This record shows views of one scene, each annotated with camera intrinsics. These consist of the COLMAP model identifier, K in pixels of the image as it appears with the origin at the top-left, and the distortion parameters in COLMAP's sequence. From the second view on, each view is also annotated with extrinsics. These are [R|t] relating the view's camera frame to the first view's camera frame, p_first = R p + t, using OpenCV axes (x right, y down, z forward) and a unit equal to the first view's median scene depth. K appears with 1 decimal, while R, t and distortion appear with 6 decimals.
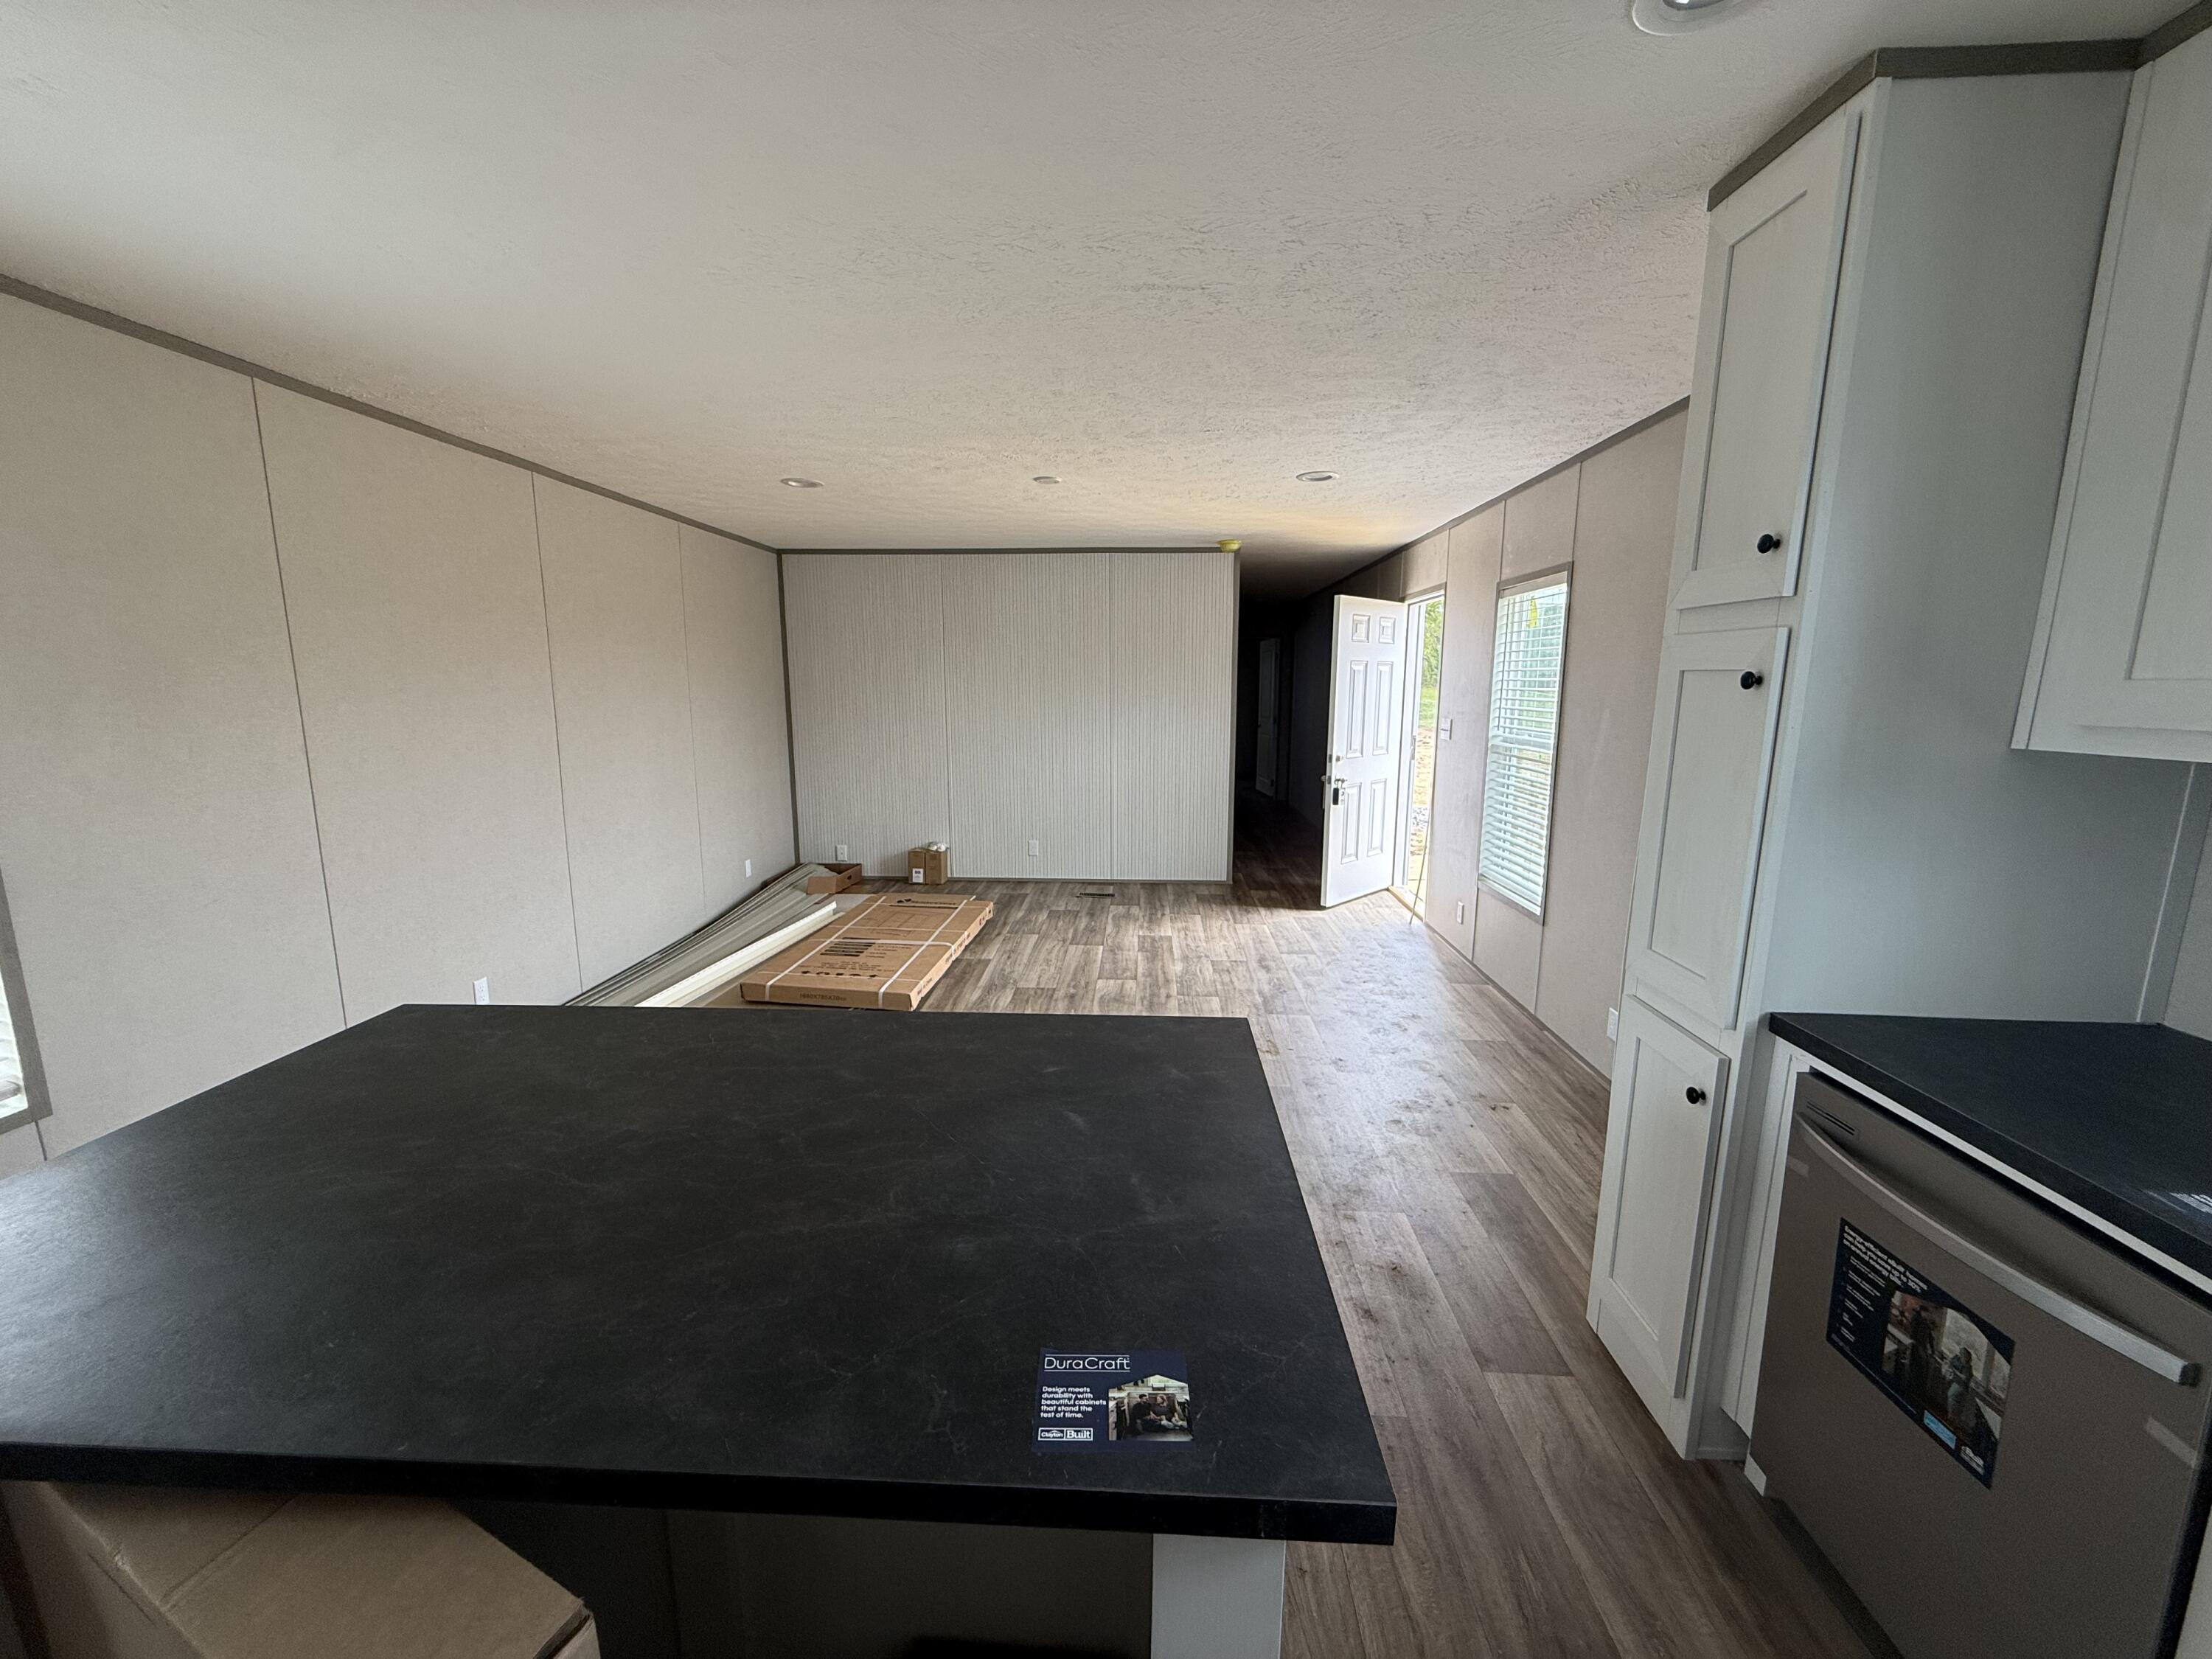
lens RADIAL K [[881.8, 0, 1101.6], [0, 881.8, 833.9], [0, 0, 1]] dist [0.000129, 0.000380]
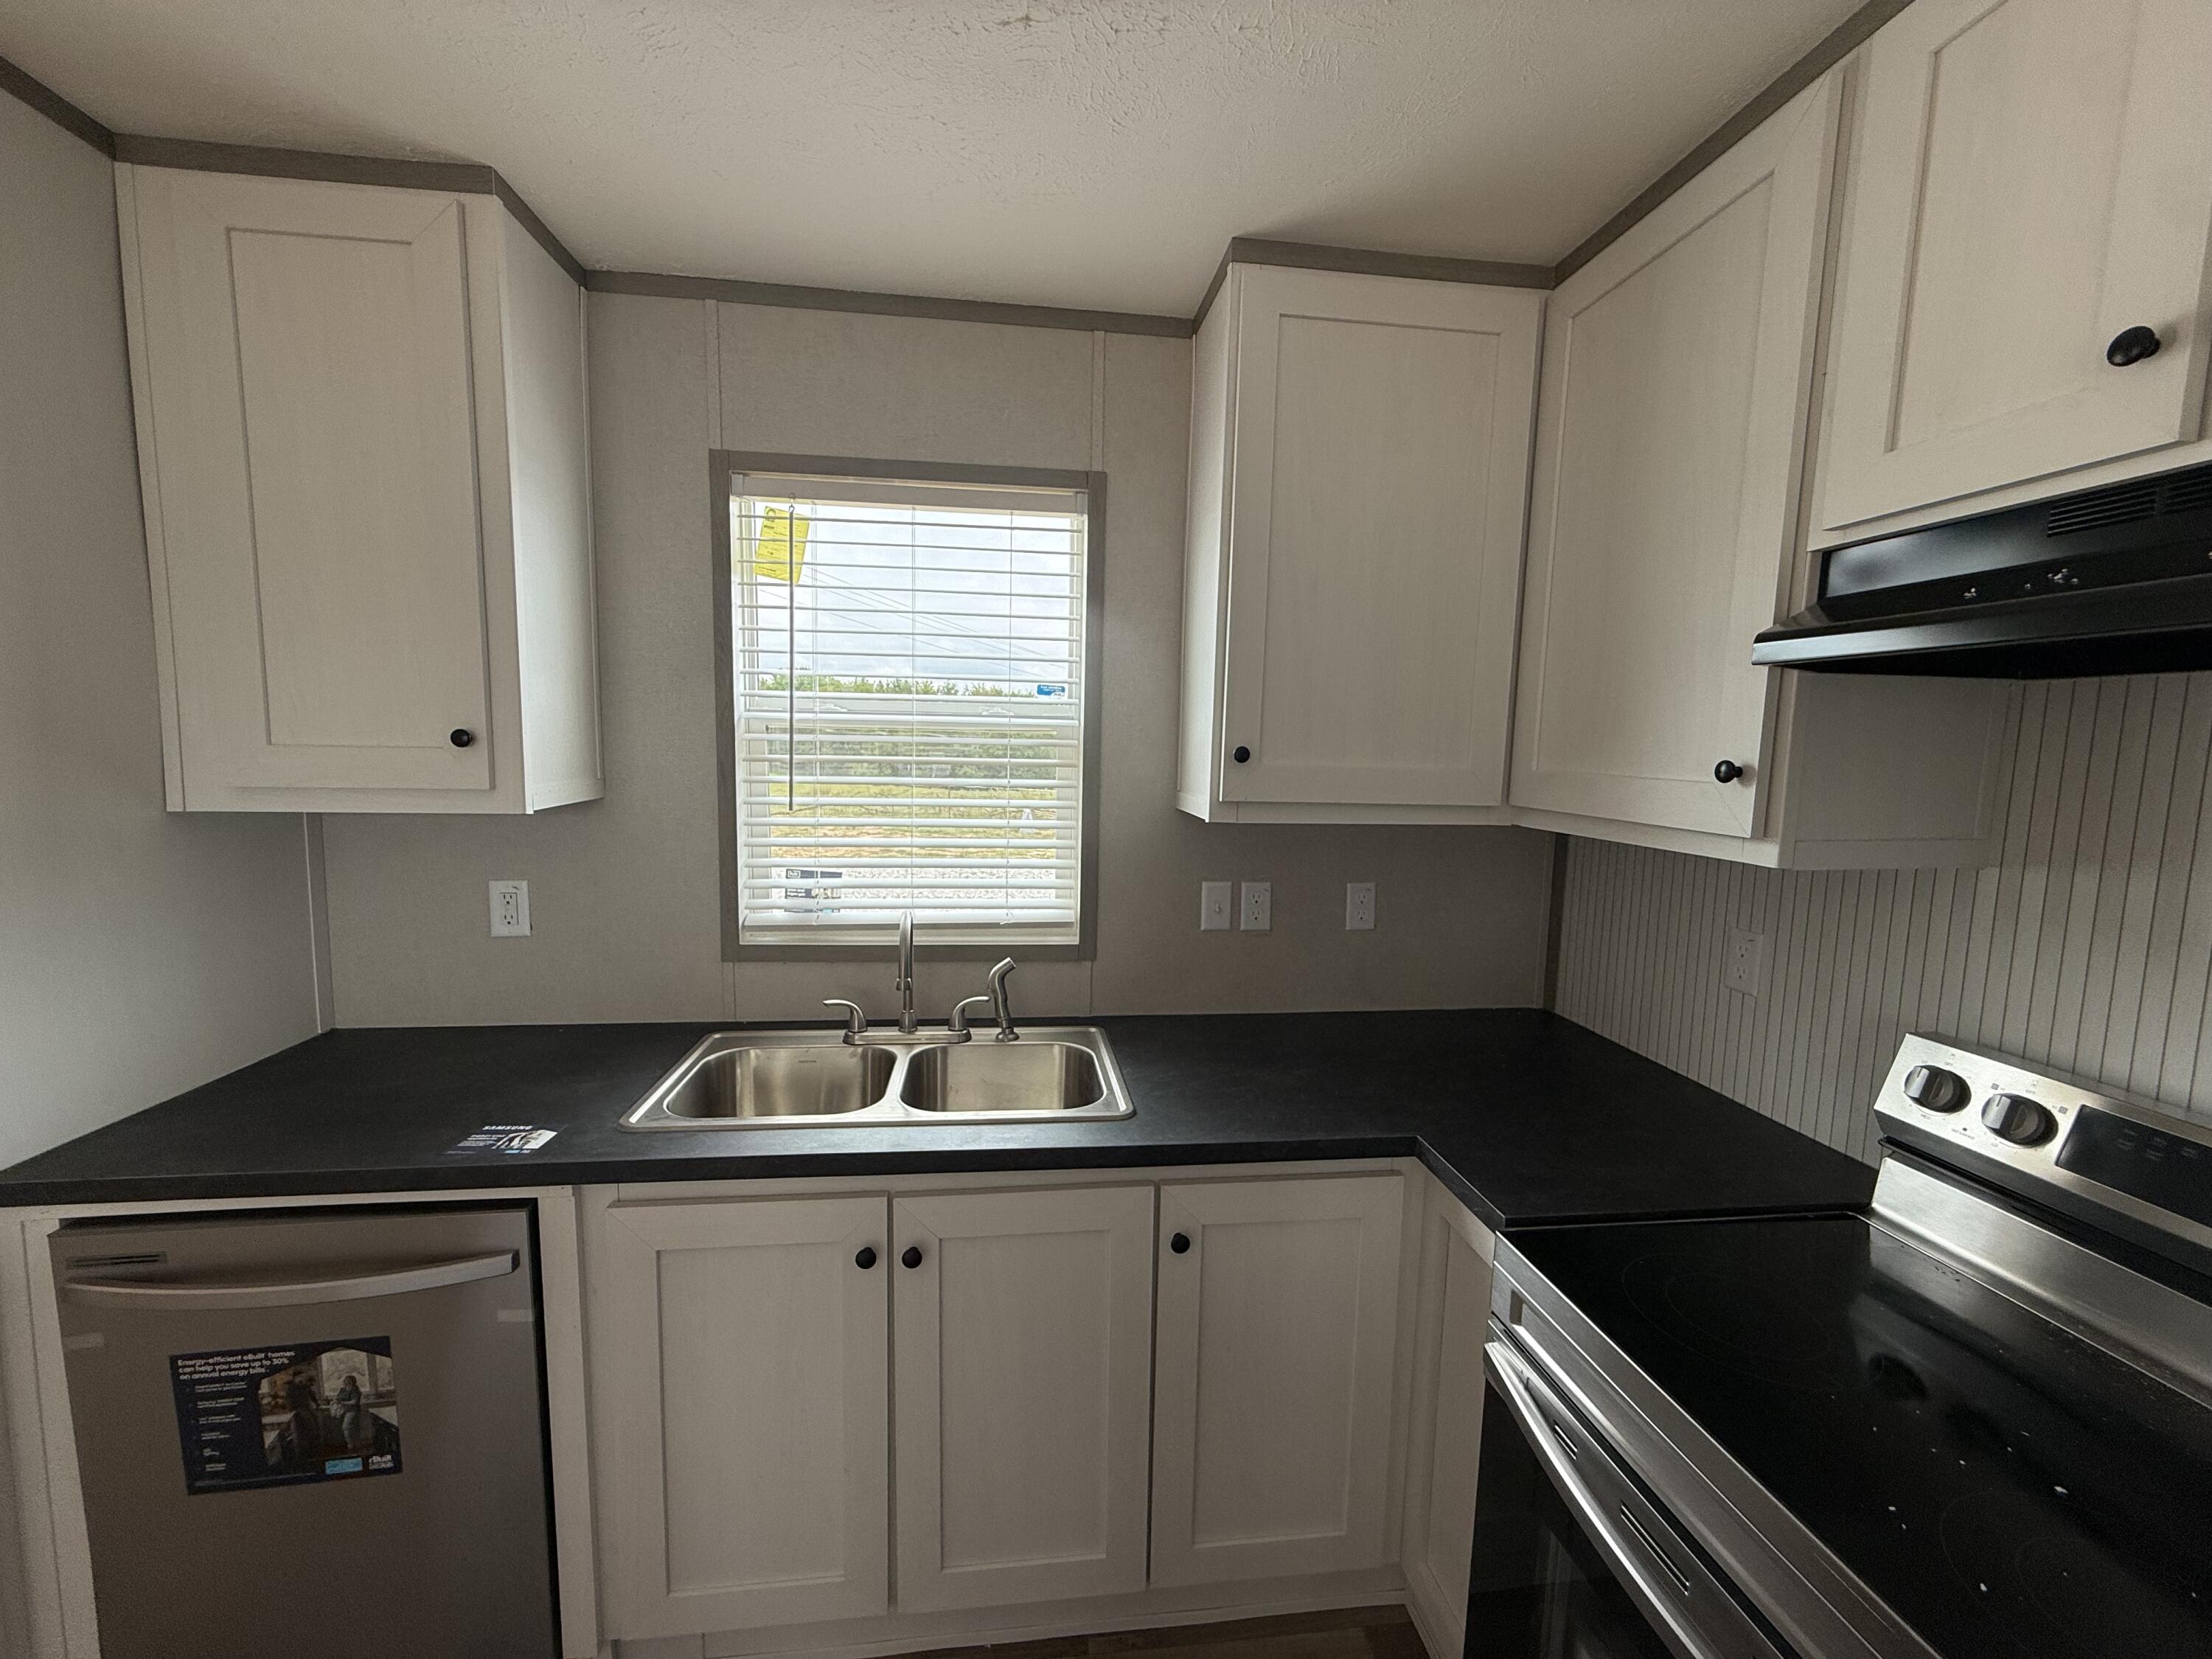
lens RADIAL K [[881.8, 0, 1101.6], [0, 881.8, 833.9], [0, 0, 1]] dist [0.000129, 0.000380]
pose [[-0.172773, -0.112381, 0.978529, -0.131754], [0.145377, 0.979679, 0.138182, -0.065192], [-0.974174, 0.166129, -0.152925, 0.159543]]
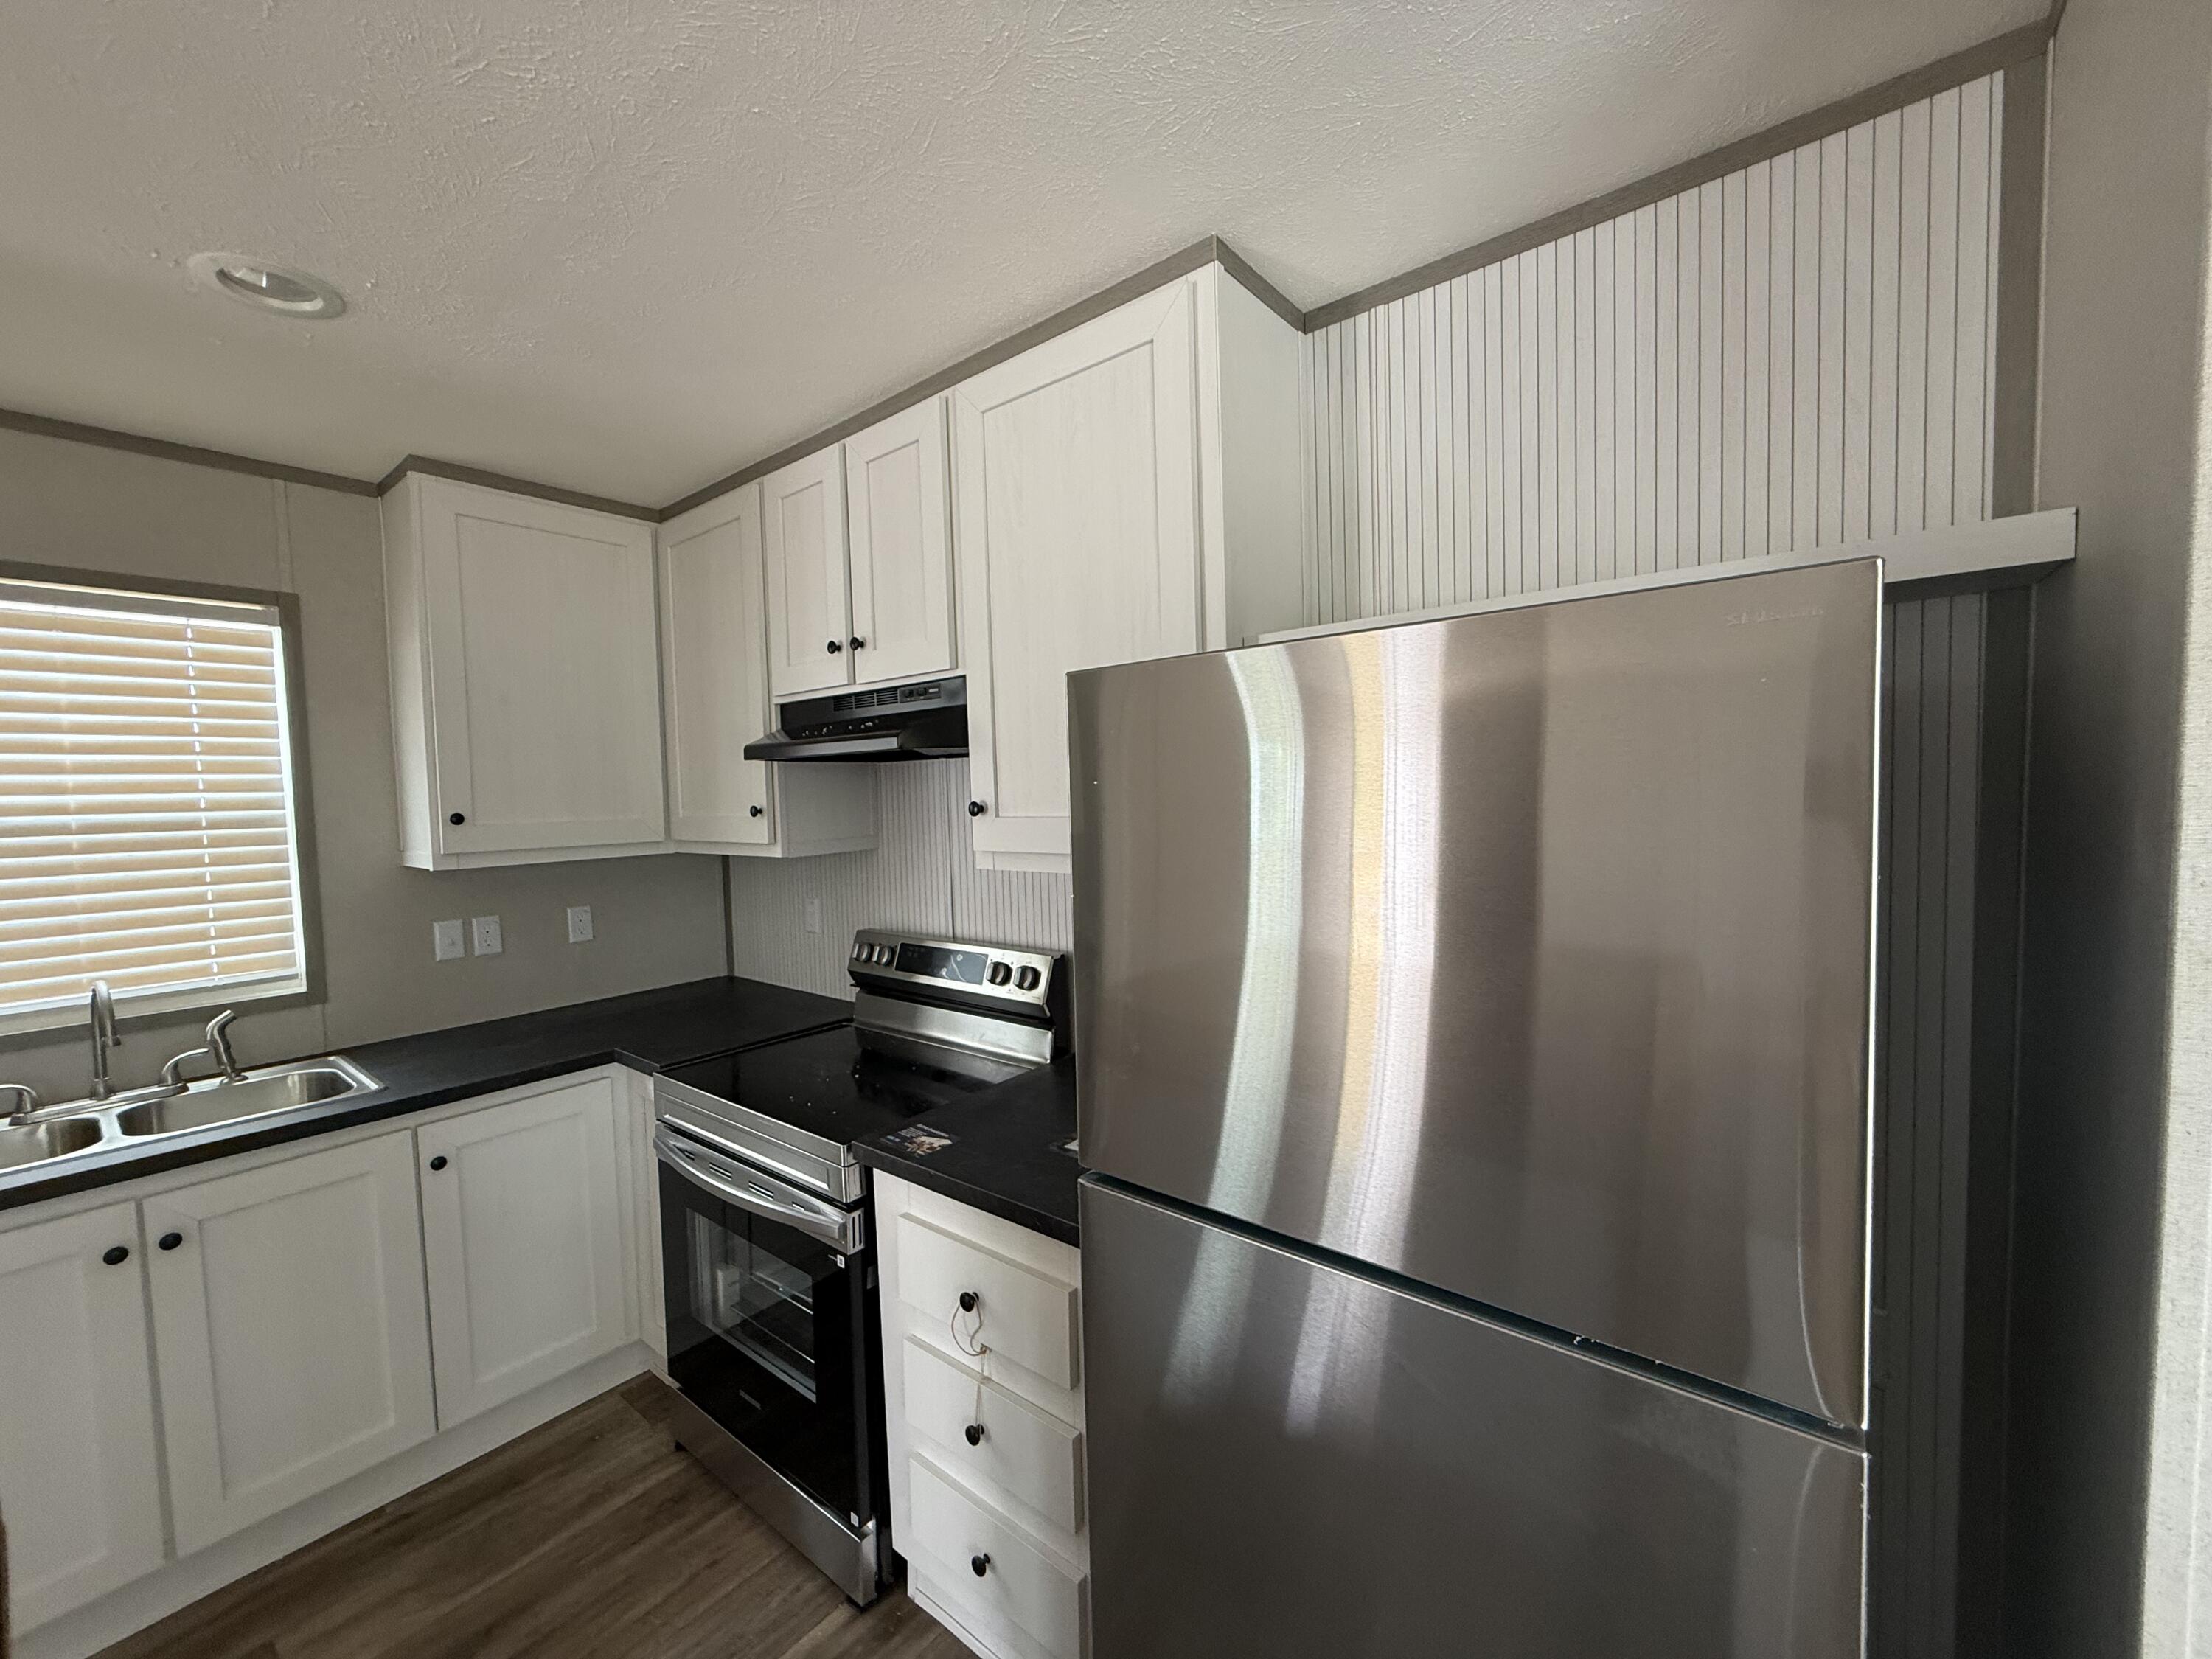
lens RADIAL K [[898.6, 0, 1106.0], [0, 898.6, 829.5], [0, 0, 1]] dist [0.002188, 0.000224]
pose [[-0.803097, -0.009730, 0.595769, -1.016320], [0.126280, 0.974375, 0.186138, -0.122400], [-0.582313, 0.224721, -0.781289, 0.401916]]
